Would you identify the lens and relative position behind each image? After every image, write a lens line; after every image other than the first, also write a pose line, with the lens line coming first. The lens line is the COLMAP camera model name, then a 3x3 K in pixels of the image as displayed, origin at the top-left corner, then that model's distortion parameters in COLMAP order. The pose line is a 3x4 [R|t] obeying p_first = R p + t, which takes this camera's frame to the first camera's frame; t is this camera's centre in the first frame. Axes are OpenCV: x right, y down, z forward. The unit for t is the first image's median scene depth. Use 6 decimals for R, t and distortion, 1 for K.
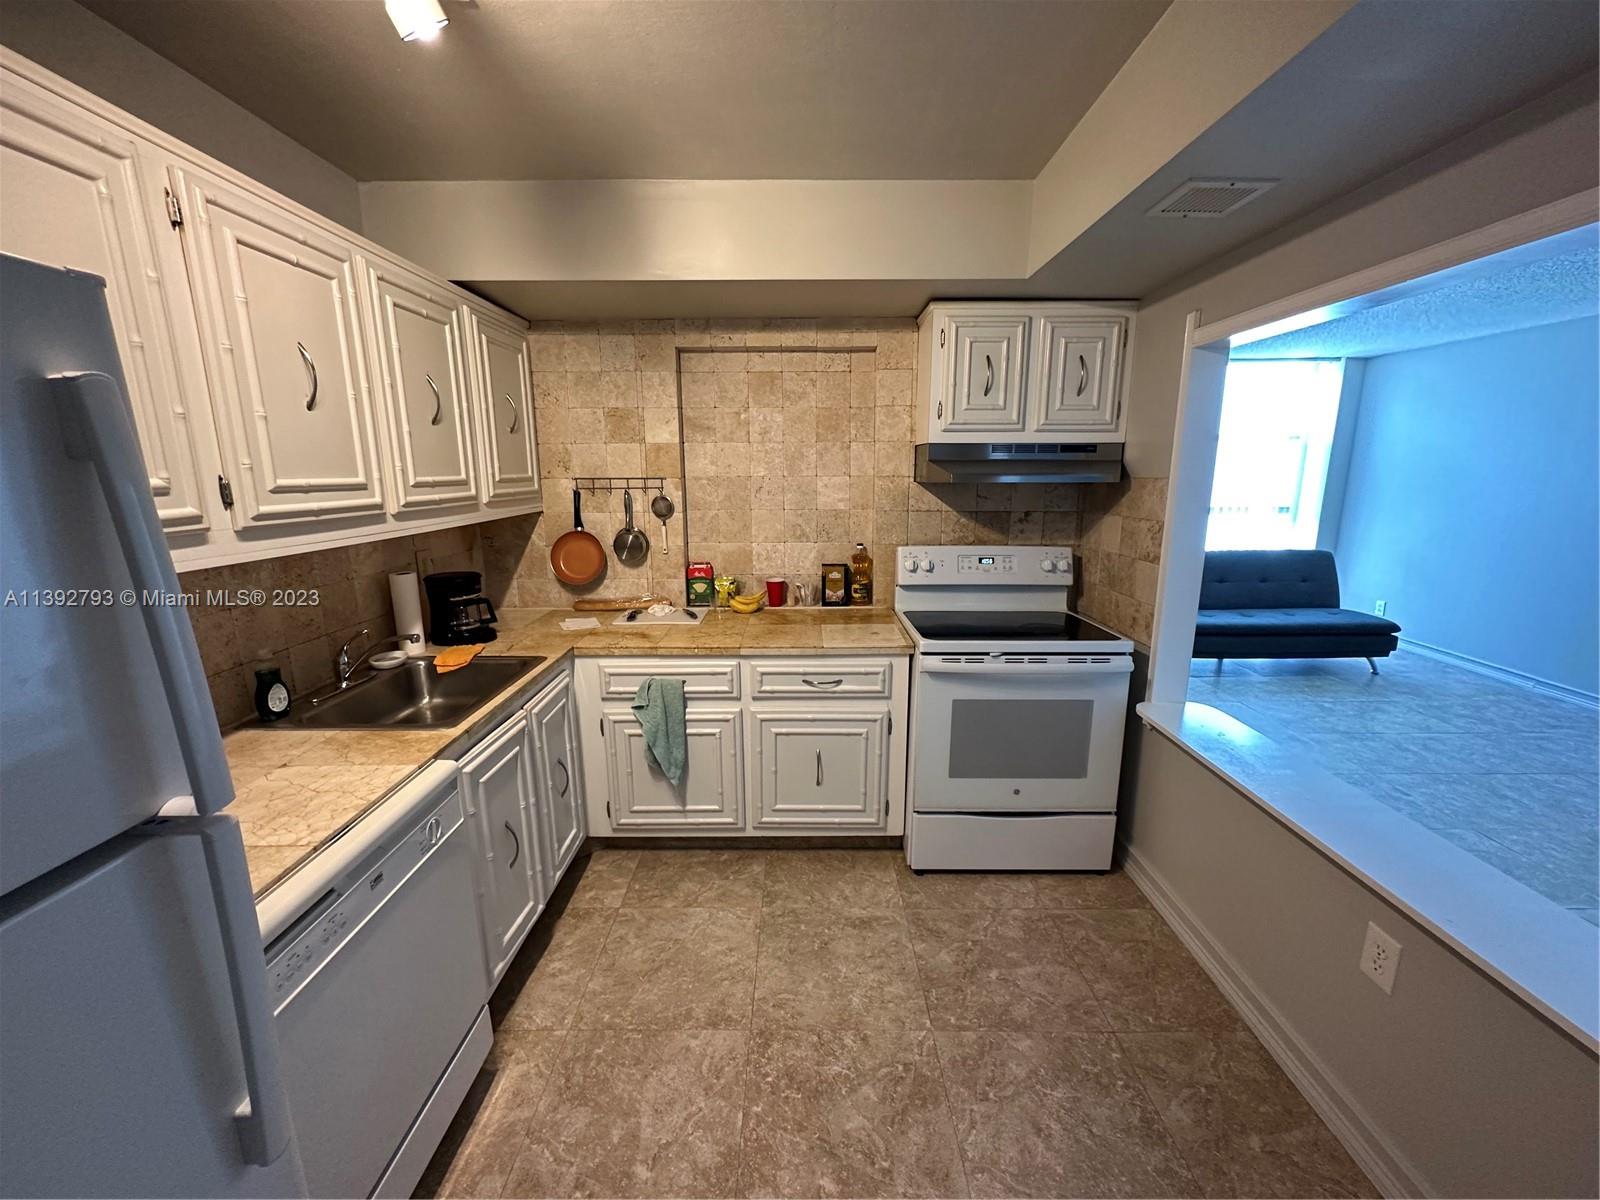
lens RADIAL K [[638.9, 0, 801.8], [0, 638.9, 601.3], [0, 0, 1]] dist [-0.003603, 0.000447]
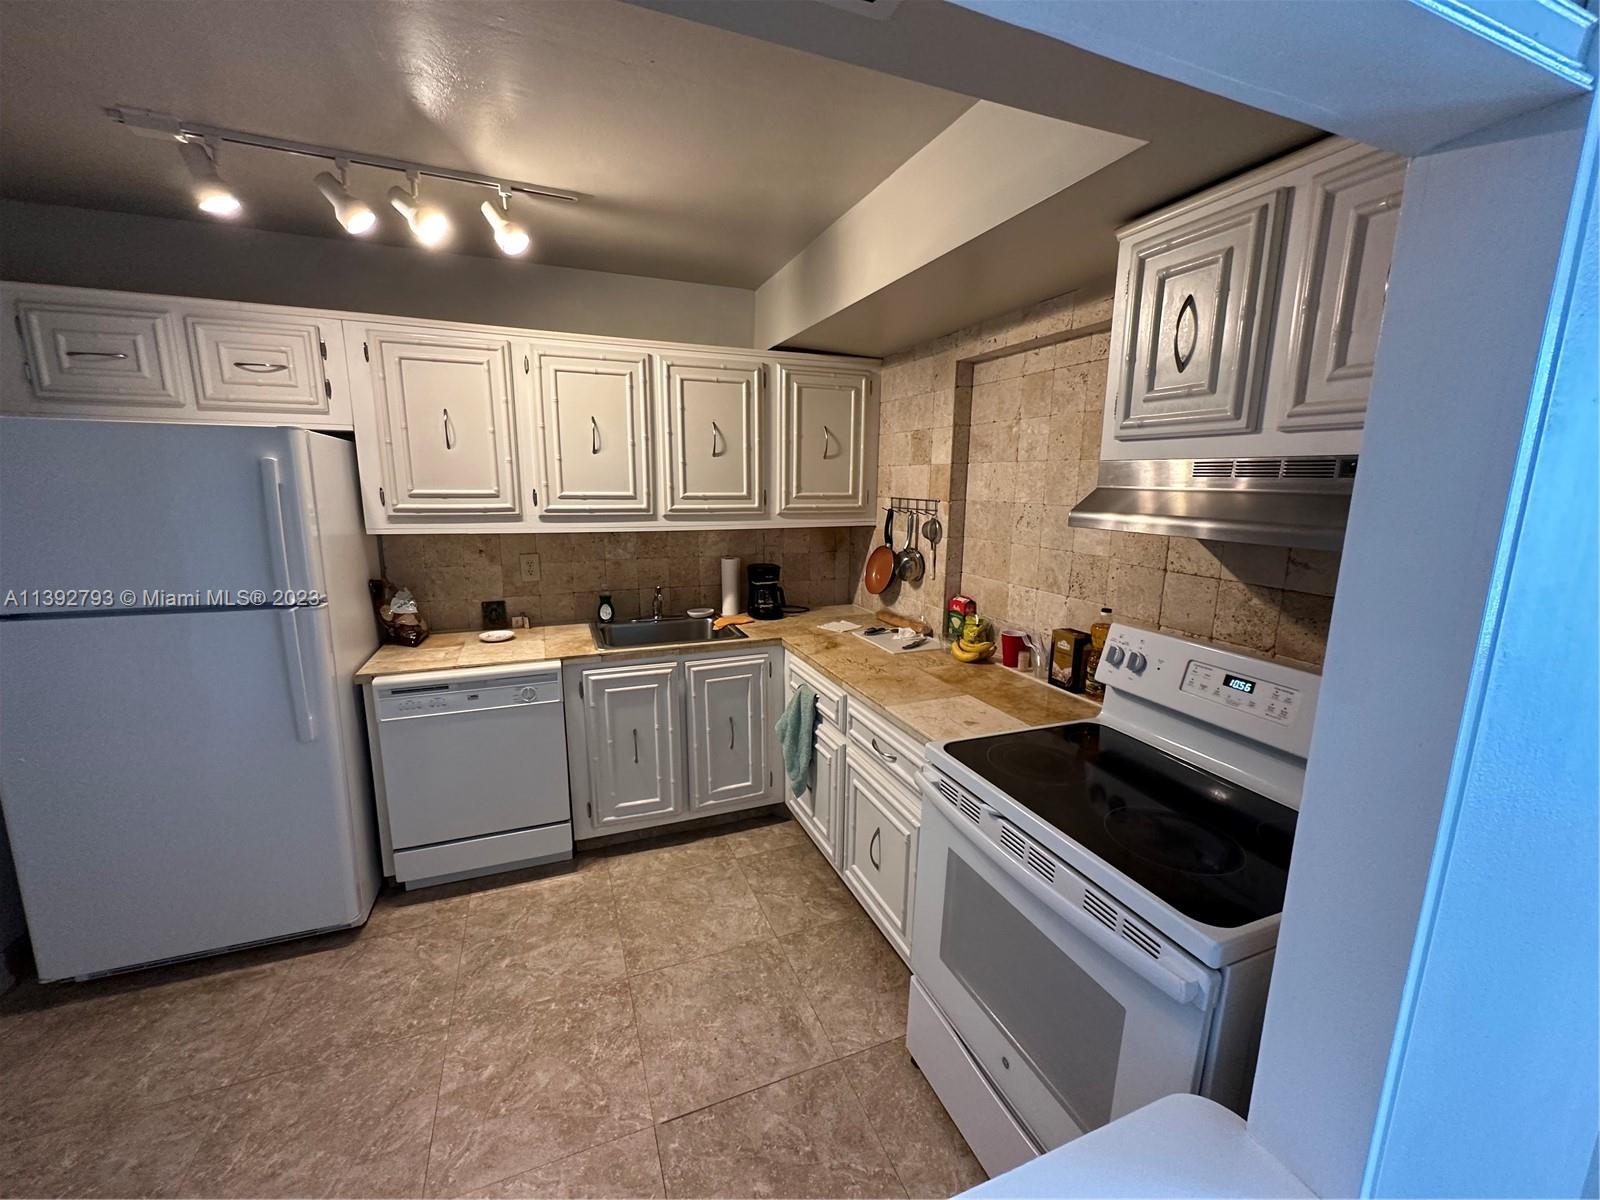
lens RADIAL K [[638.9, 0, 800.8], [0, 638.9, 601.8], [0, 0, 1]] dist [-0.003603, 0.000447]
pose [[0.373309, 0.182458, -0.909588, 0.717765], [-0.201663, 0.972983, 0.112409, -0.134197], [0.905523, 0.141467, 0.400018, 0.544760]]
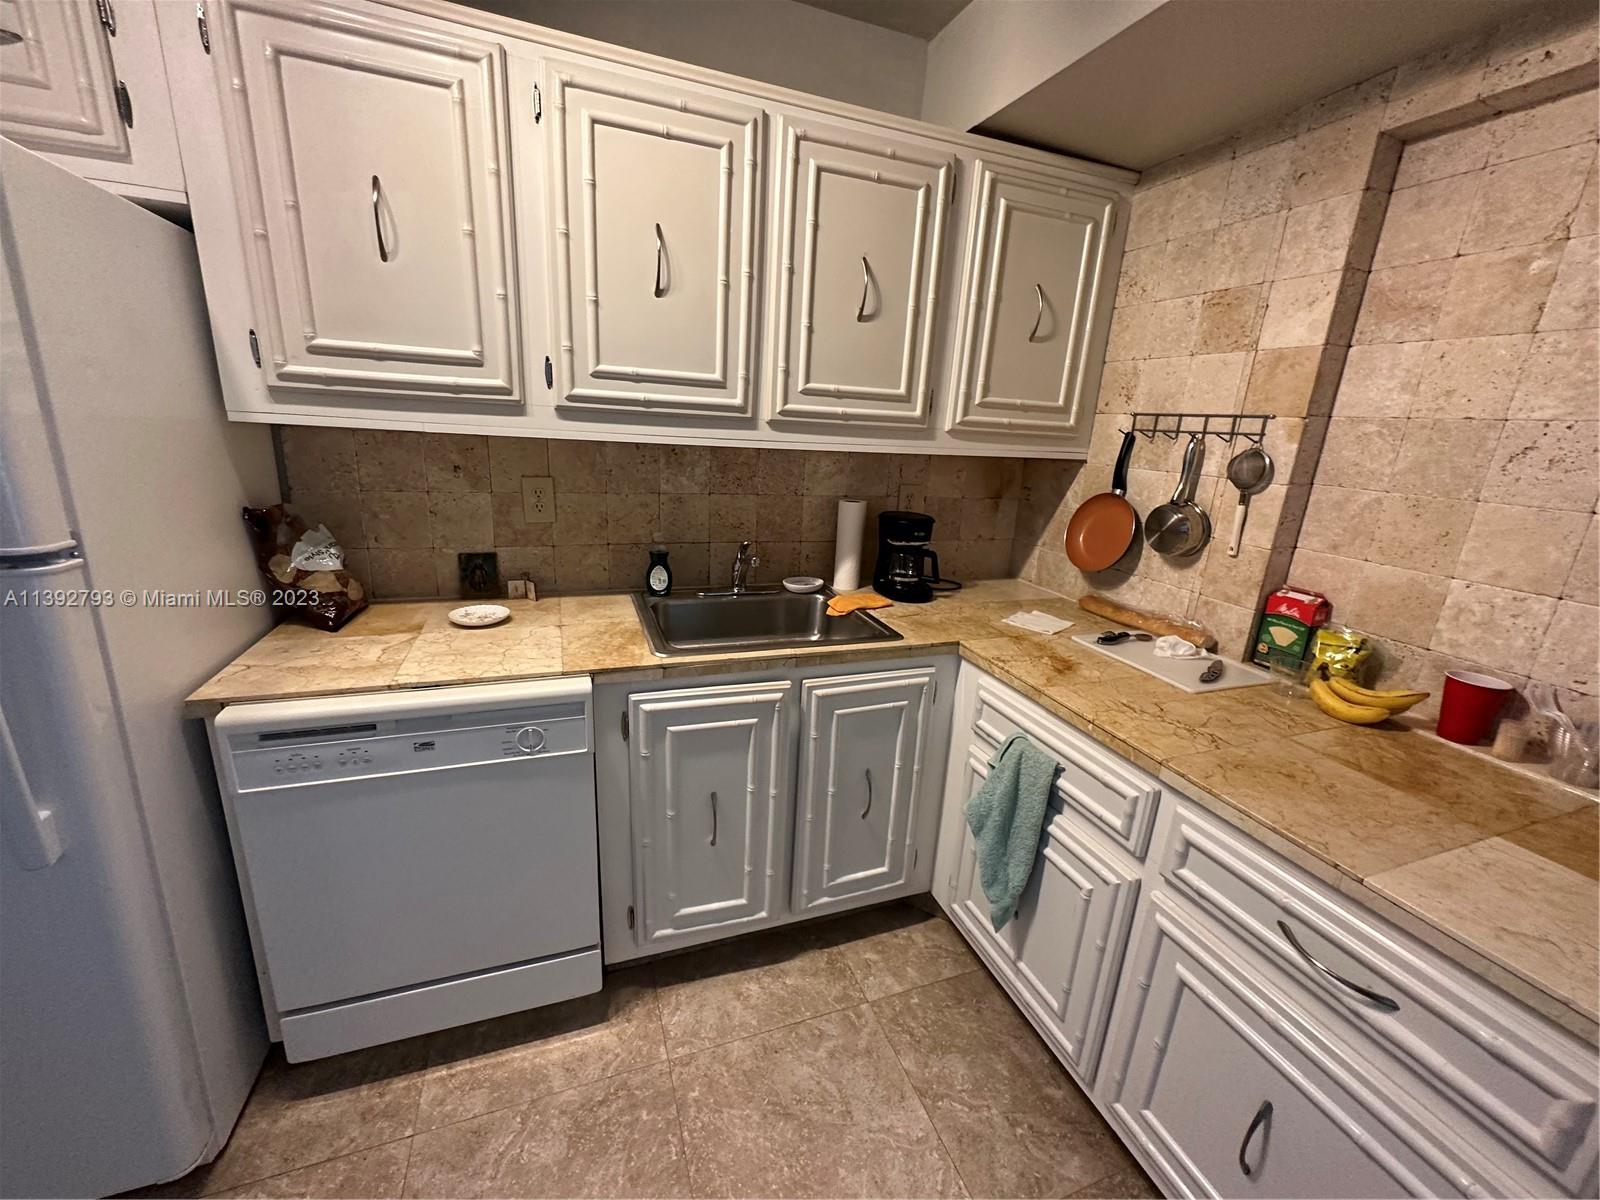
lens RADIAL K [[638.9, 0, 800.9], [0, 638.9, 601.2], [0, 0, 1]] dist [-0.003603, 0.000447]
pose [[0.347393, 0.279084, -0.895226, 0.195325], [-0.249340, 0.947808, 0.198720, -0.066766], [0.903962, 0.154182, 0.398849, 0.552985]]
